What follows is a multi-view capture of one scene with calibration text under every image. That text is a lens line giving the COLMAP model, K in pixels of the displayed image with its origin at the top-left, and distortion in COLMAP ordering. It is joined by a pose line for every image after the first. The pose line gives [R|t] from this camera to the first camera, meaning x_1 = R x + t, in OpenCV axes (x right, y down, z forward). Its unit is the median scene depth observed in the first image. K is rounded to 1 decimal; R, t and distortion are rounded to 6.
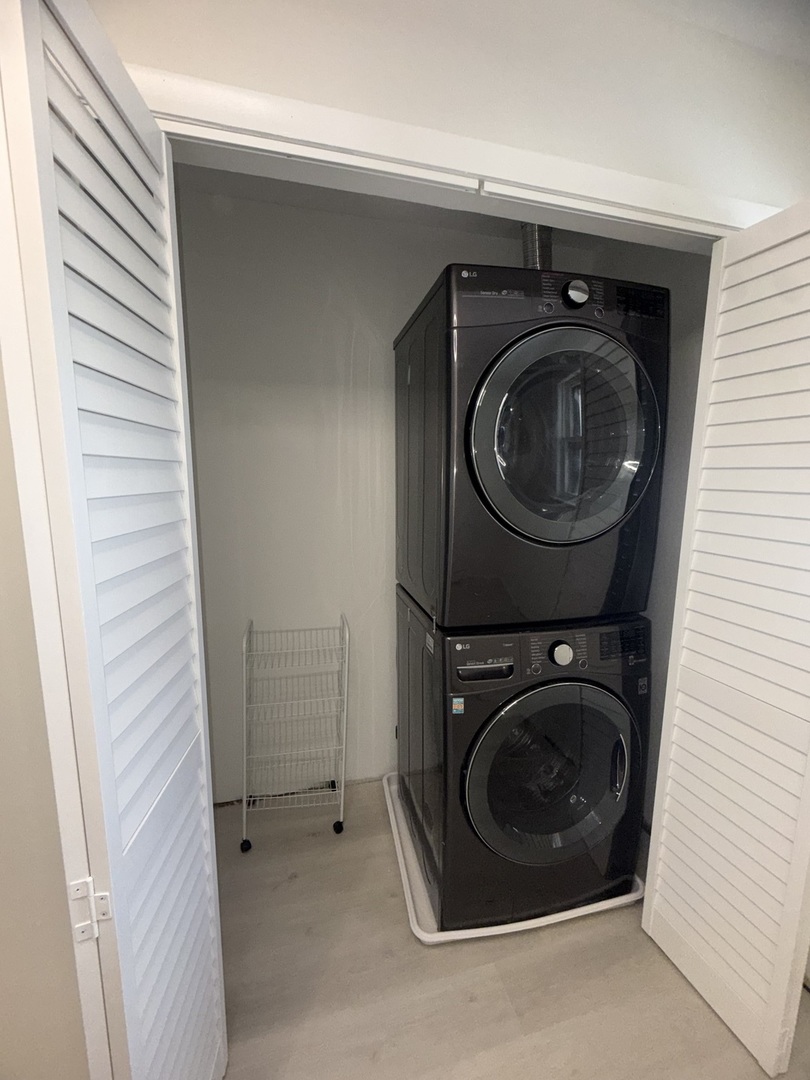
lens RADIAL K [[439.6, 0, 402.3], [0, 439.6, 540.6], [0, 0, 1]] dist [-0.001355, -0.000466]
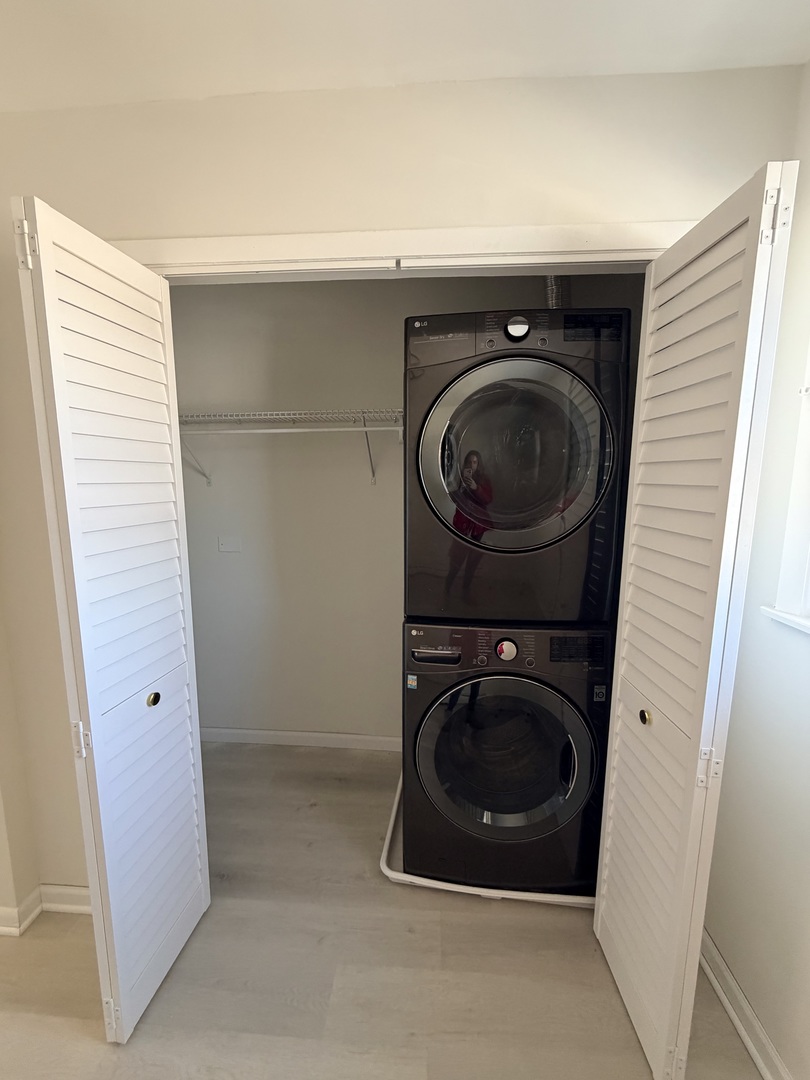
lens RADIAL K [[433.0, 0, 404.5], [0, 433.0, 538.5], [0, 0, 1]] dist [-0.002065, -0.000262]
pose [[0.943087, 0.041905, -0.329894, 0.477038], [-0.044272, 0.999019, 0.000338, -0.012244], [0.329585, 0.014286, 0.944018, -0.121019]]
